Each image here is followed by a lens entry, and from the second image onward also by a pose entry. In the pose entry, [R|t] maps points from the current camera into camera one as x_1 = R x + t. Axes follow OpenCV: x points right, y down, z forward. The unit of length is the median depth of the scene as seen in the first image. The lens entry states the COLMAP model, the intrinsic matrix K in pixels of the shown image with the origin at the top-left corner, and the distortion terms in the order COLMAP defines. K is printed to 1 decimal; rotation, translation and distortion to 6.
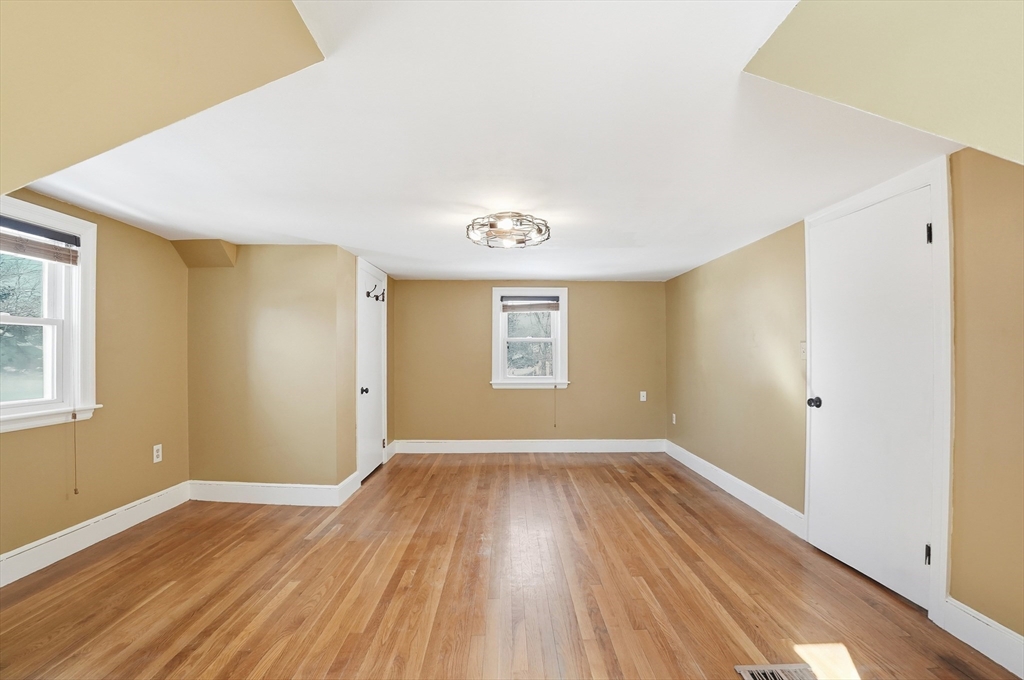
lens RADIAL K [[459.2, 0, 513.3], [0, 459.2, 342.5], [0, 0, 1]] dist [-0.054997, 0.000375]
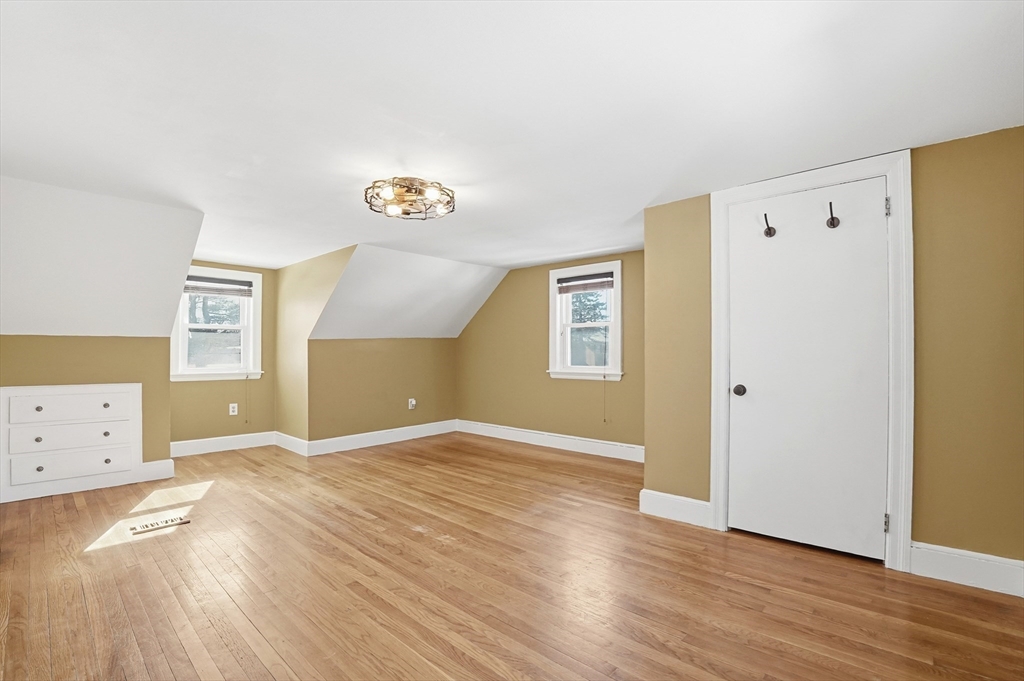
lens RADIAL K [[459.2, 0, 513.3], [0, 459.2, 343.0], [0, 0, 1]] dist [-0.054997, 0.000375]
pose [[-0.682038, -0.013620, -0.731190, 0.600224], [0.017388, 0.999242, -0.034832, 0.092524], [0.731110, -0.036471, -0.681284, 2.031503]]
